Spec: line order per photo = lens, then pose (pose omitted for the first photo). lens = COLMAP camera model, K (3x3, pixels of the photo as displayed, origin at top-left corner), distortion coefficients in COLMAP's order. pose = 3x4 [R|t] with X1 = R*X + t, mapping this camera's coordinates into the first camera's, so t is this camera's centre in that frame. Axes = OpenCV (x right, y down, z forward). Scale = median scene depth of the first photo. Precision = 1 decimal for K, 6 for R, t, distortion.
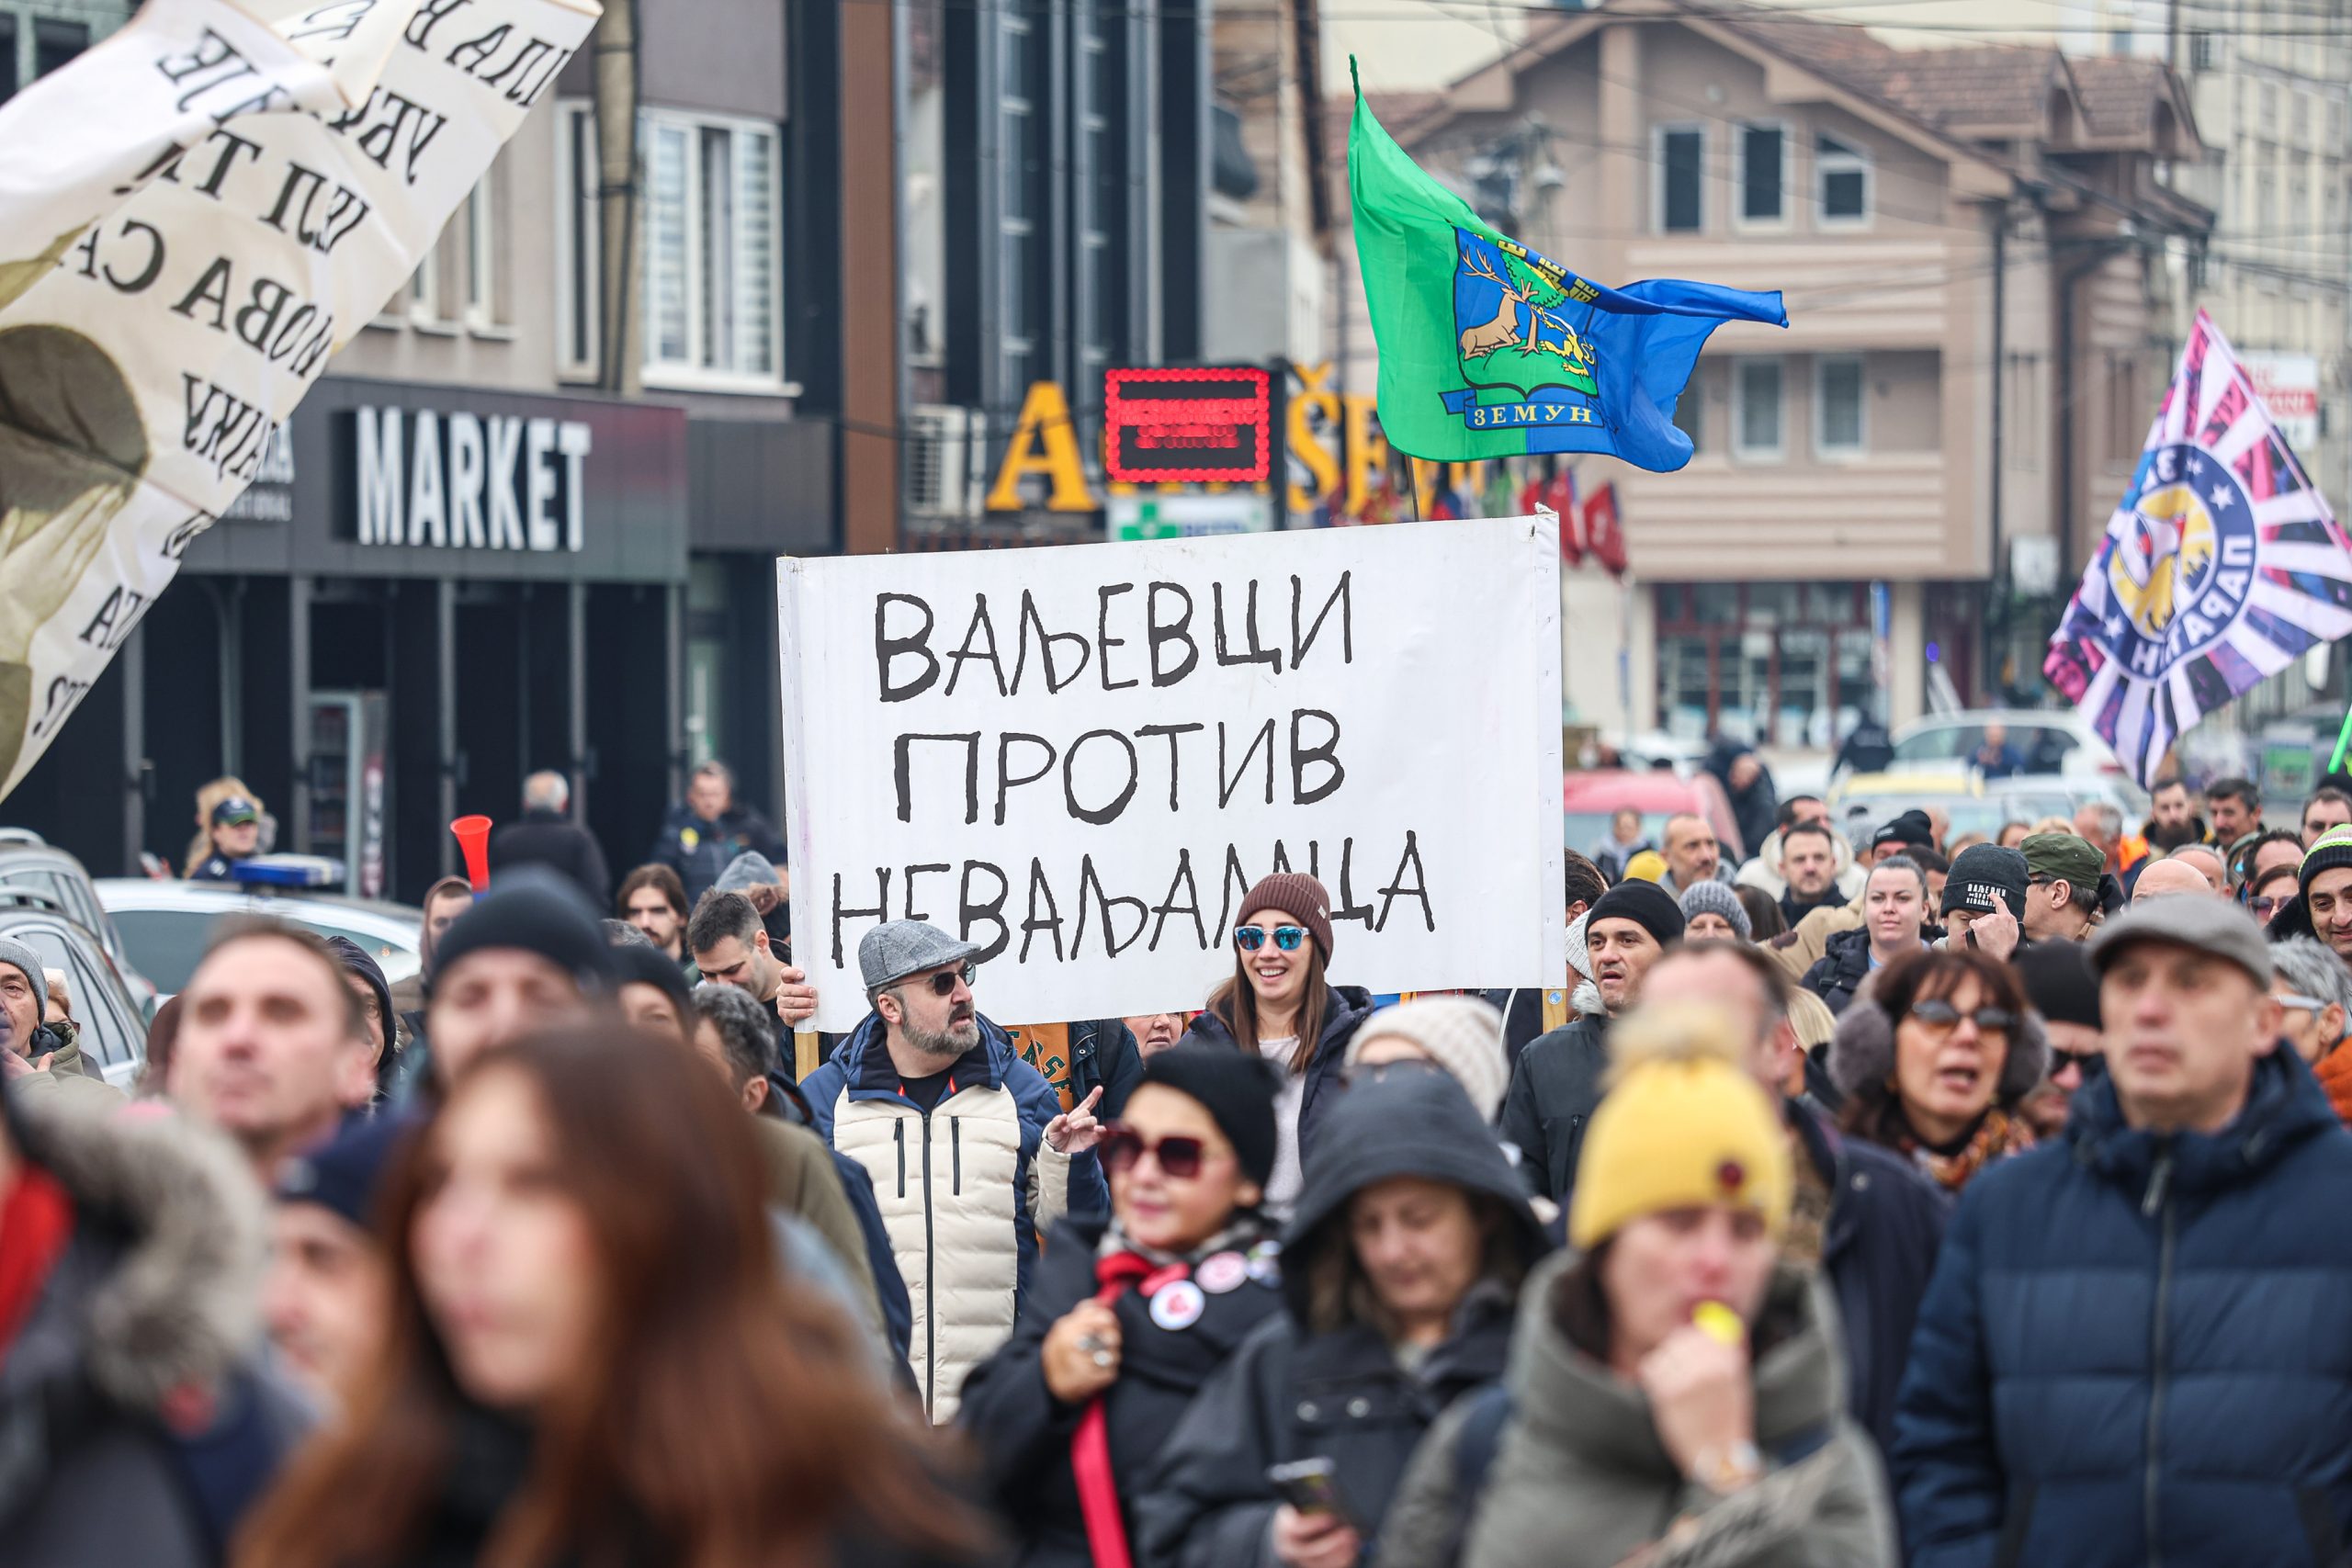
lens RADIAL K [[7295.5, 0, 1176.0], [0, 7295.5, 784.0], [0, 0, 1]] dist [0.588416, 1.461857]
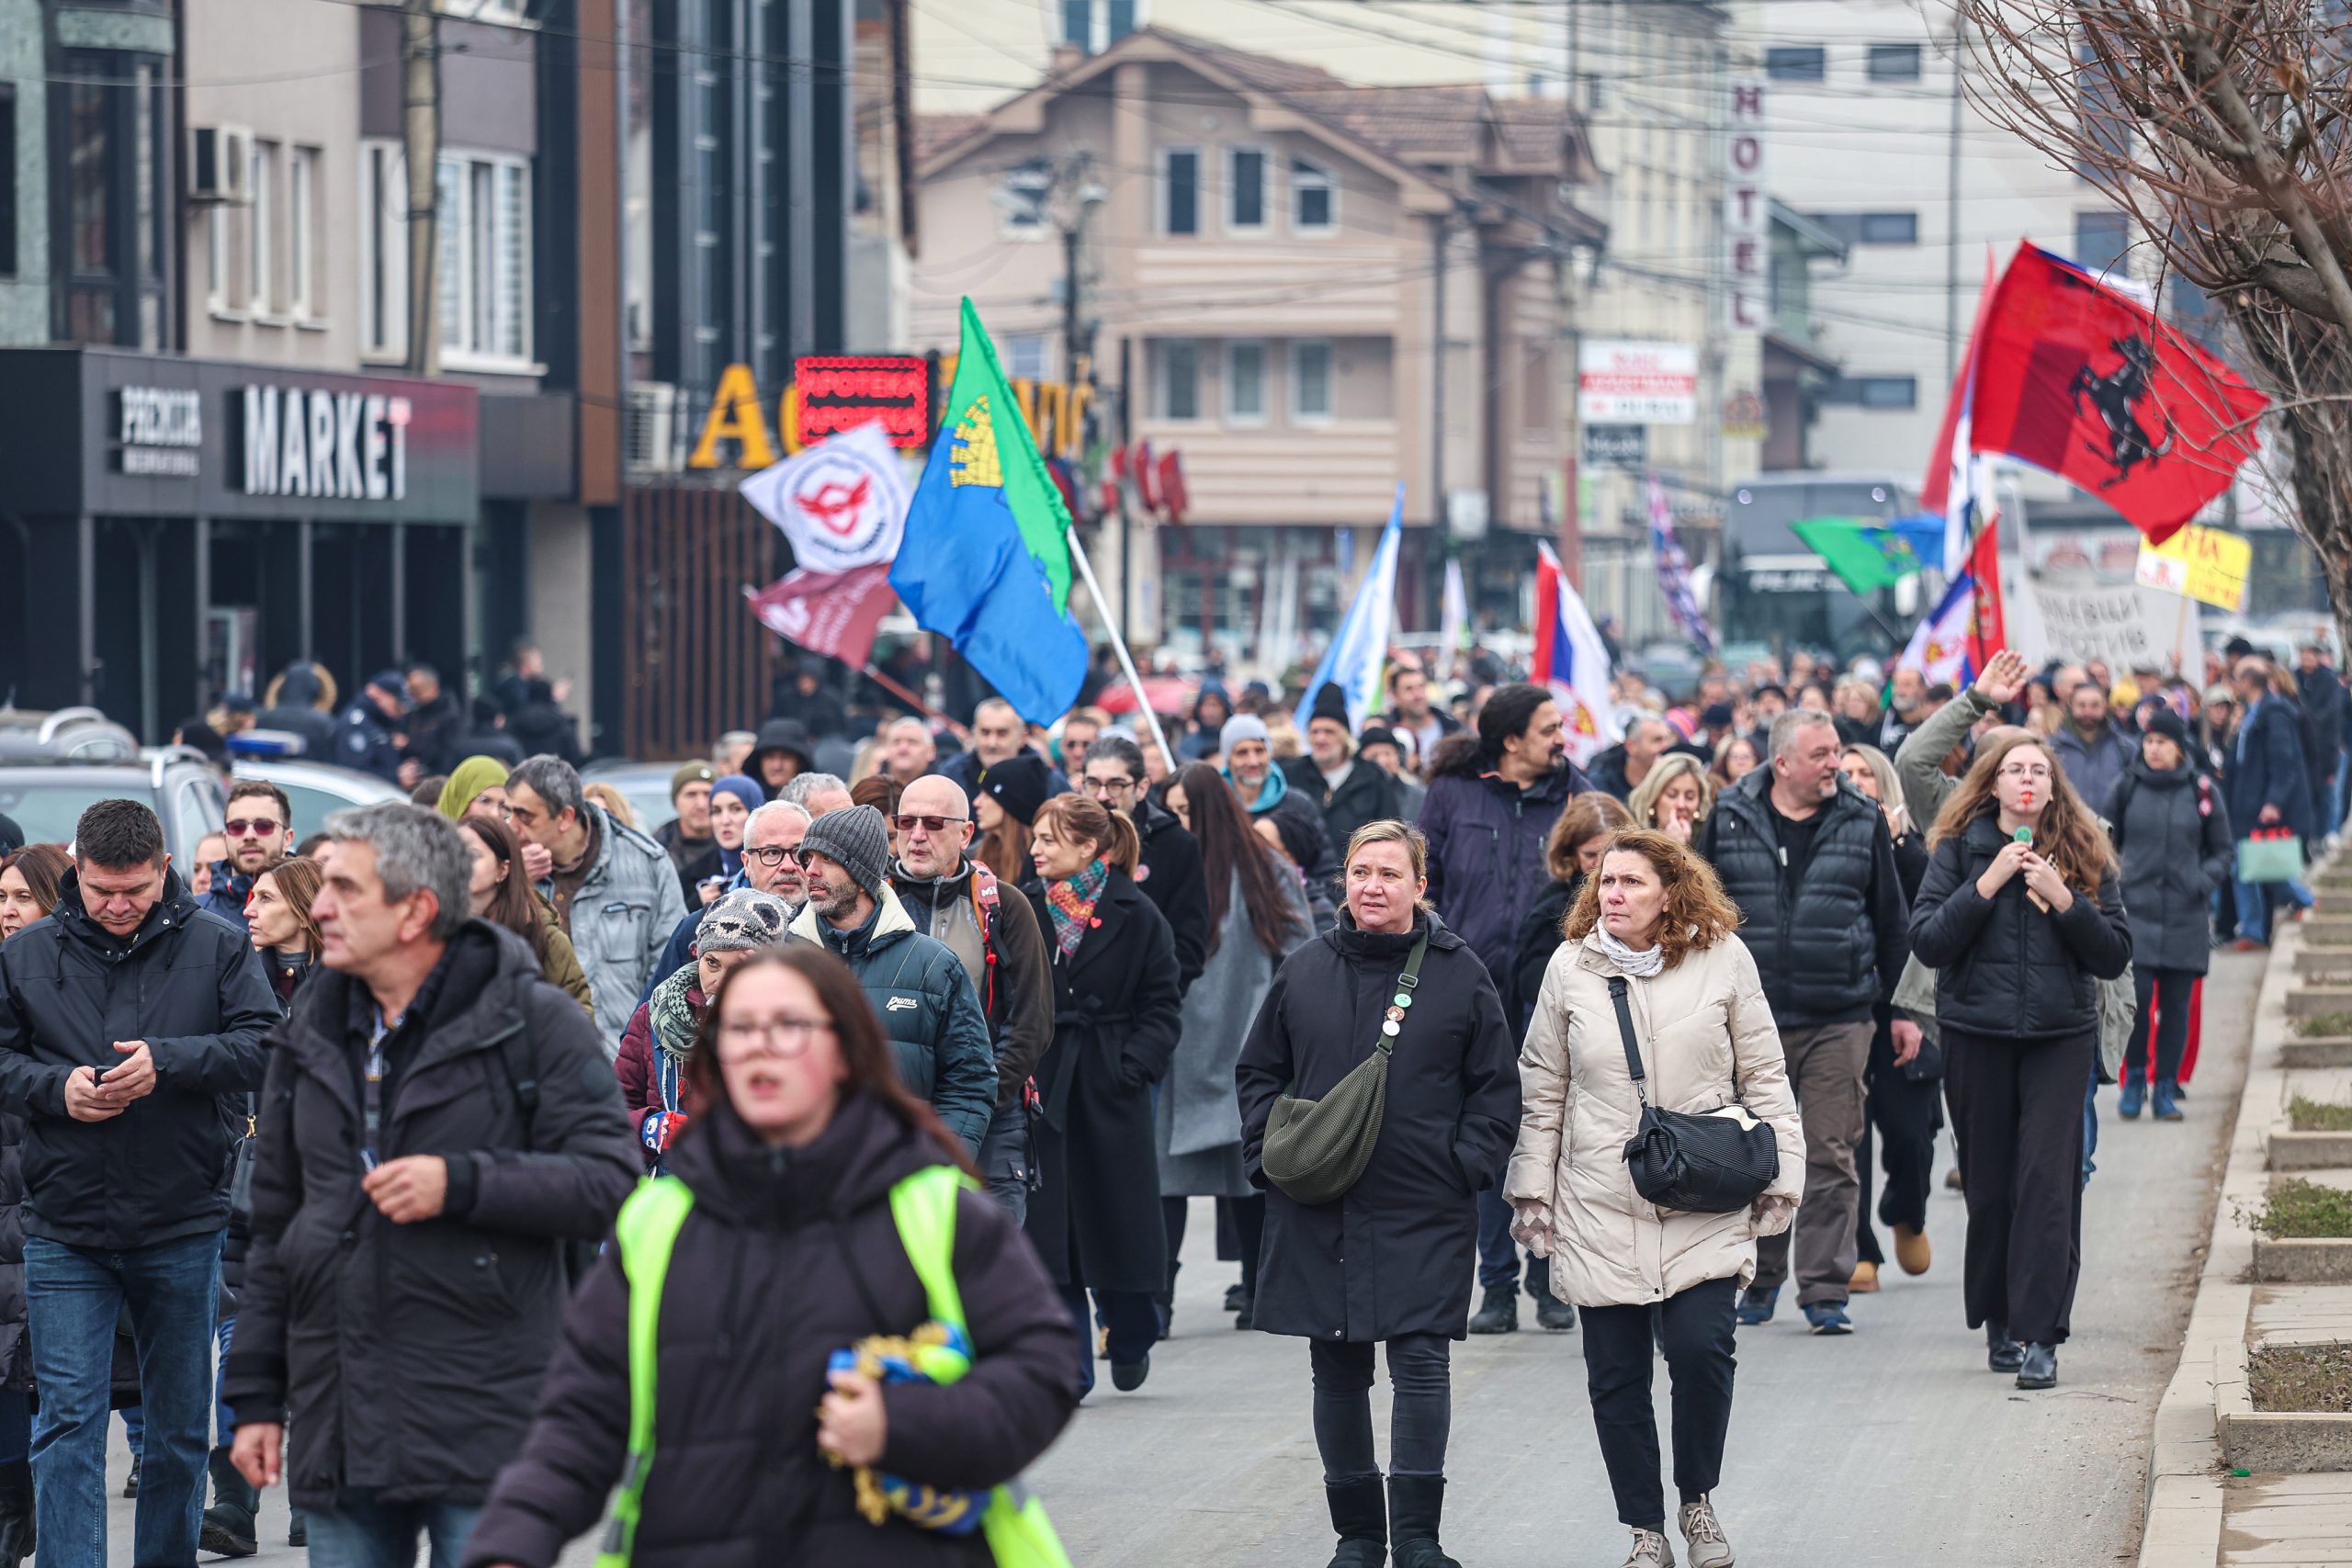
lens RADIAL K [[7295.5, 0, 1176.0], [0, 7295.5, 784.0], [0, 0, 1]] dist [0.588416, 1.461857]
pose [[0.994873, 0.003750, 0.101063, -0.067585], [-0.004822, 0.999935, 0.010369, 0.003391], [-0.101018, -0.010803, 0.994826, -0.252478]]
